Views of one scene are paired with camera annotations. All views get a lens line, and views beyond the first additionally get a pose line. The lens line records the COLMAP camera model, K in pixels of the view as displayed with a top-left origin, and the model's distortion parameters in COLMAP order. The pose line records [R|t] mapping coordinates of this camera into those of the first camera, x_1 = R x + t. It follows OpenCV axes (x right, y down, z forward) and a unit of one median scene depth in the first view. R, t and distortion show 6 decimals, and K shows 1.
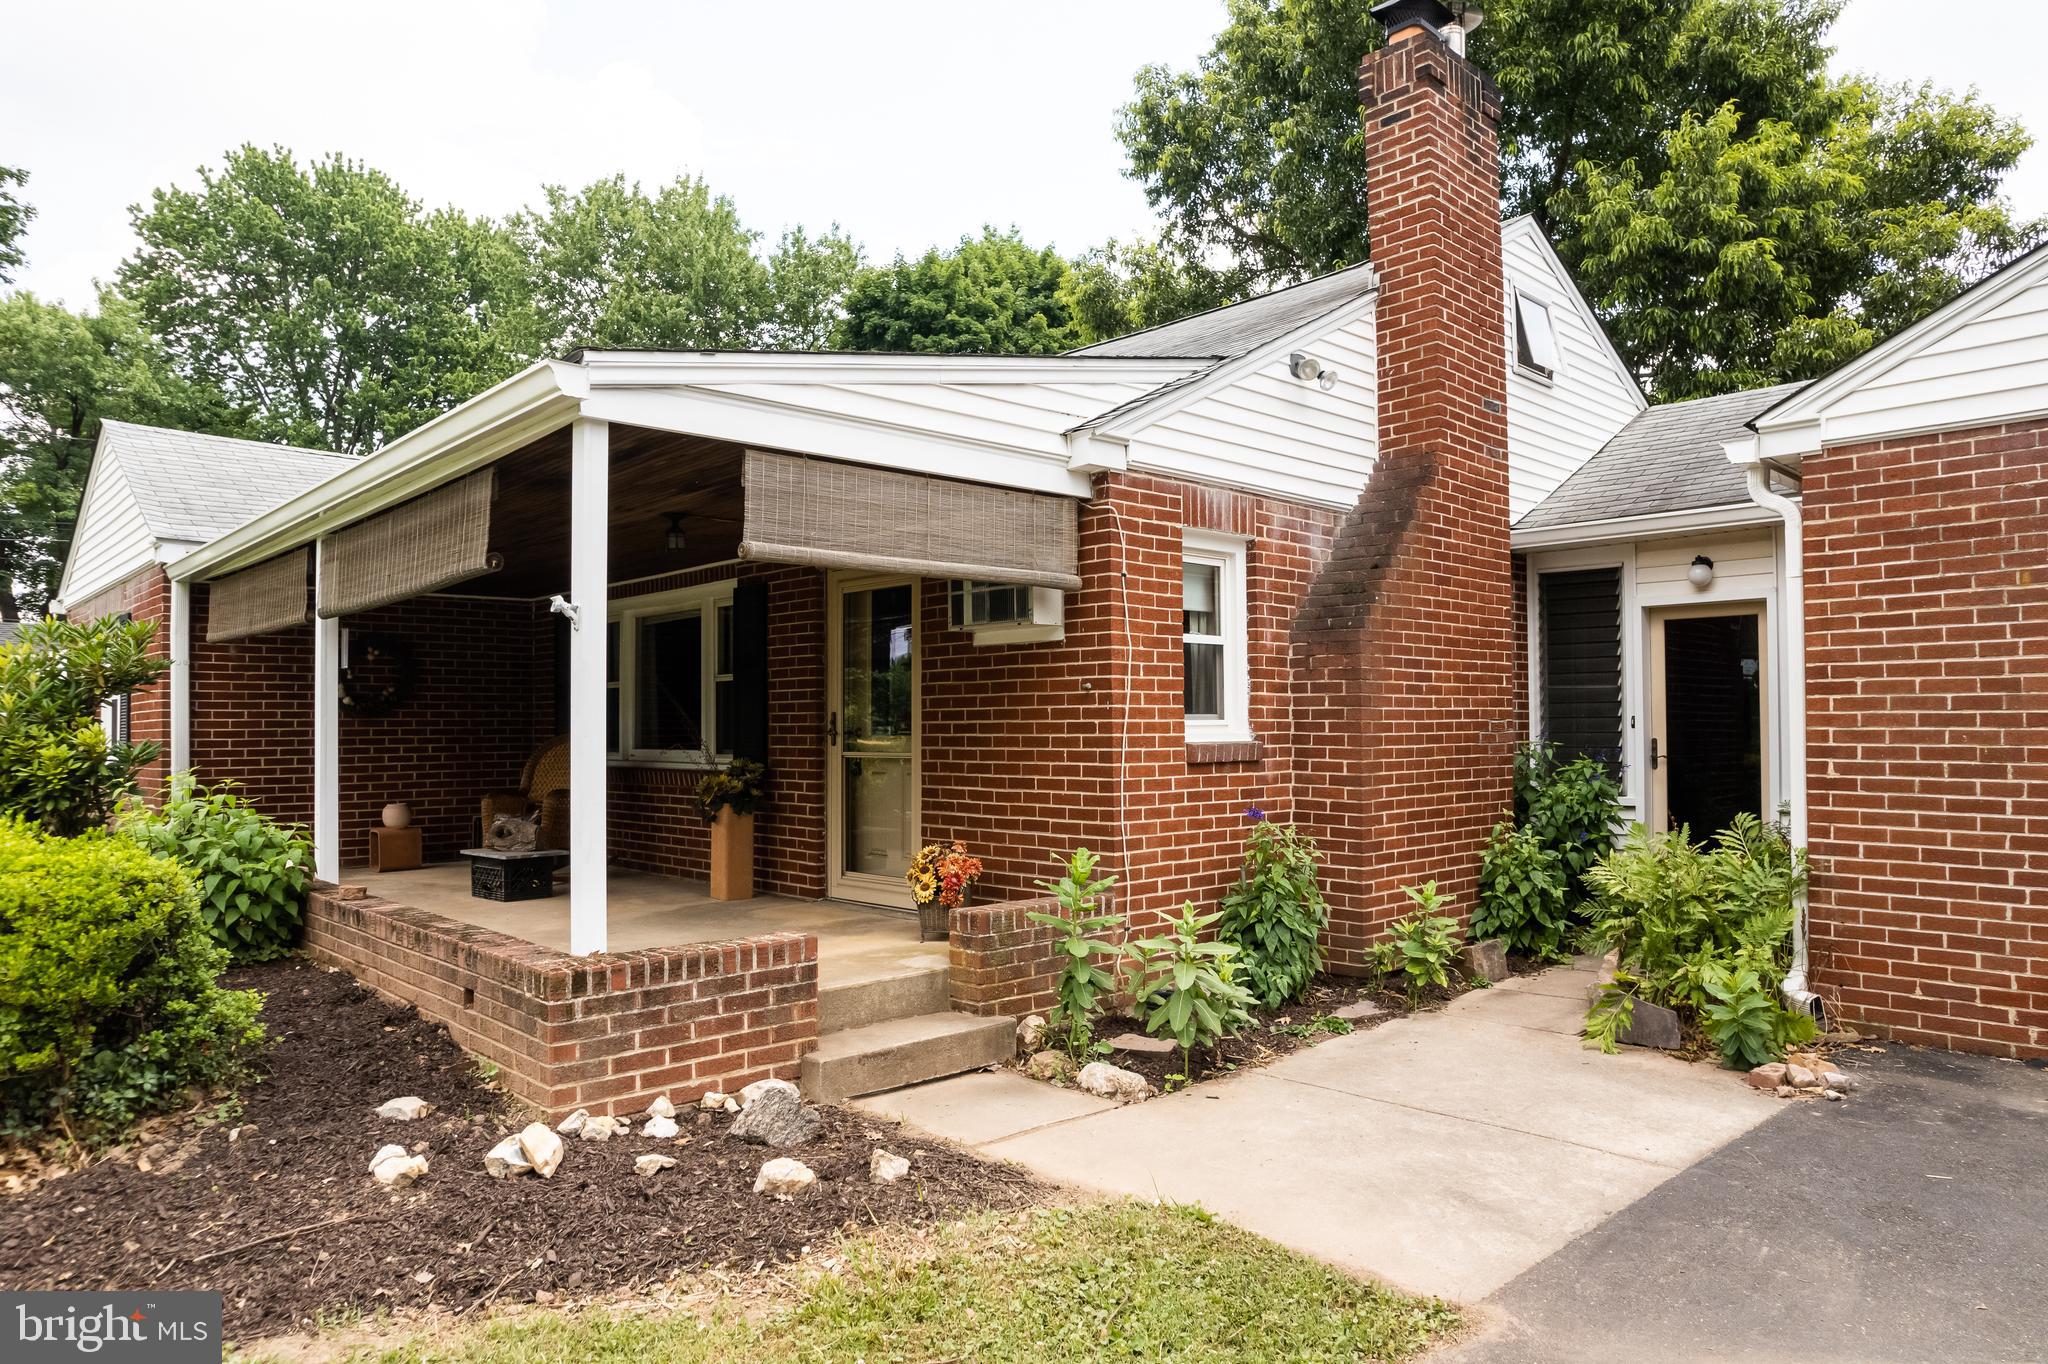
lens RADIAL K [[1350.9, 0, 1006.1], [0, 1350.9, 677.8], [0, 0, 1]] dist [-0.075024, 0.067631]
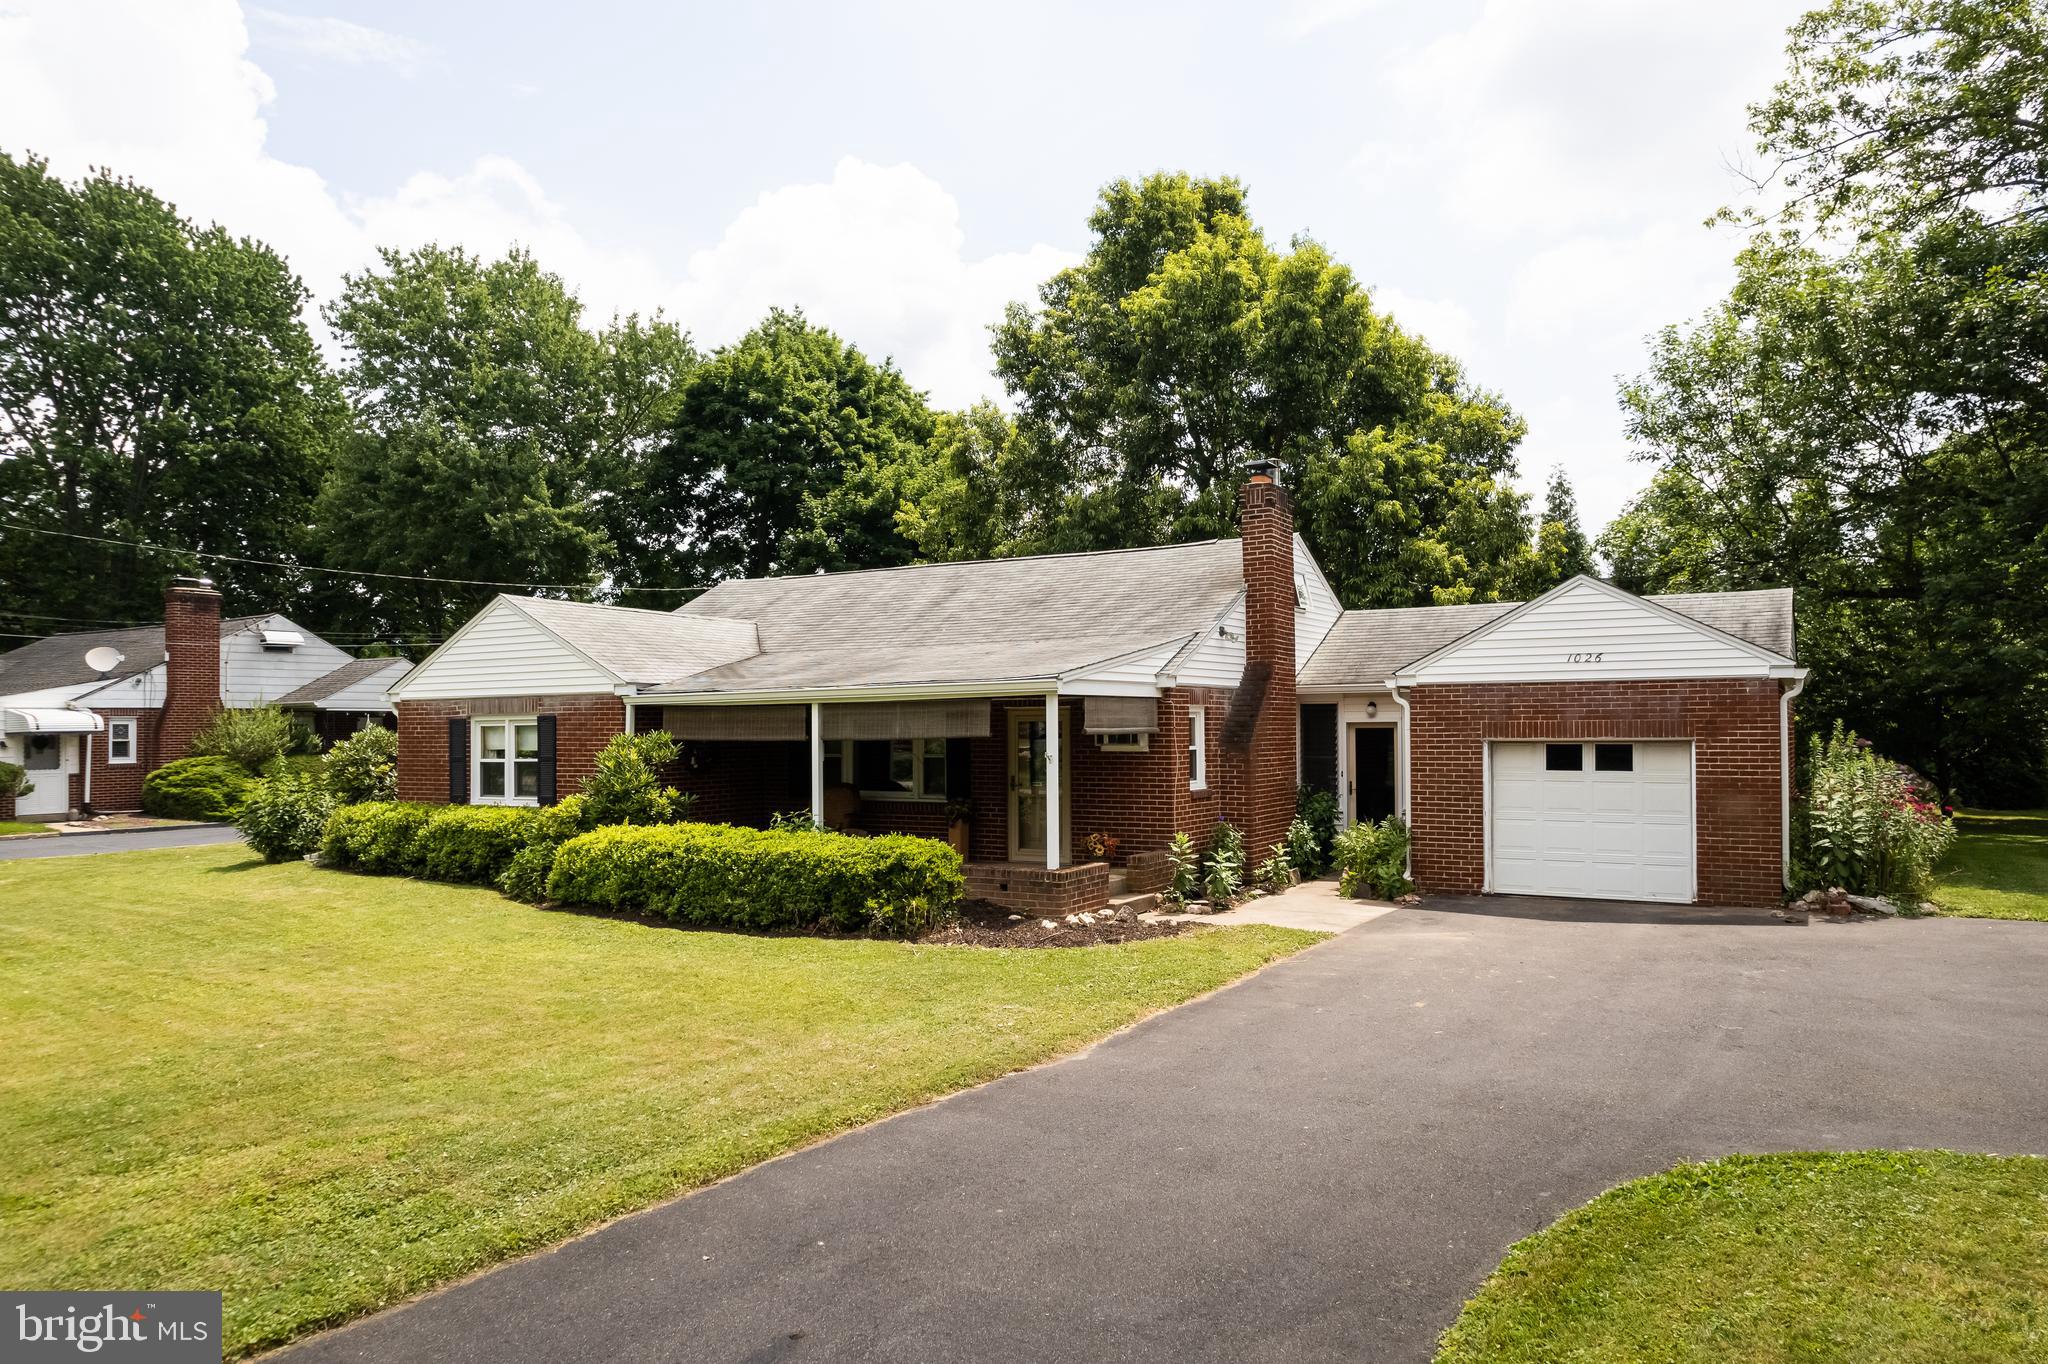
lens RADIAL K [[1505.1, 0, 1024.9], [0, 1505.1, 673.6], [0, 0, 1]] dist [-0.032444, -0.005390]
pose [[0.959175, 0.004571, 0.282777, -0.731797], [-0.006724, 0.999955, 0.006643, -0.143287], [-0.282734, -0.008274, 0.959163, -1.229713]]
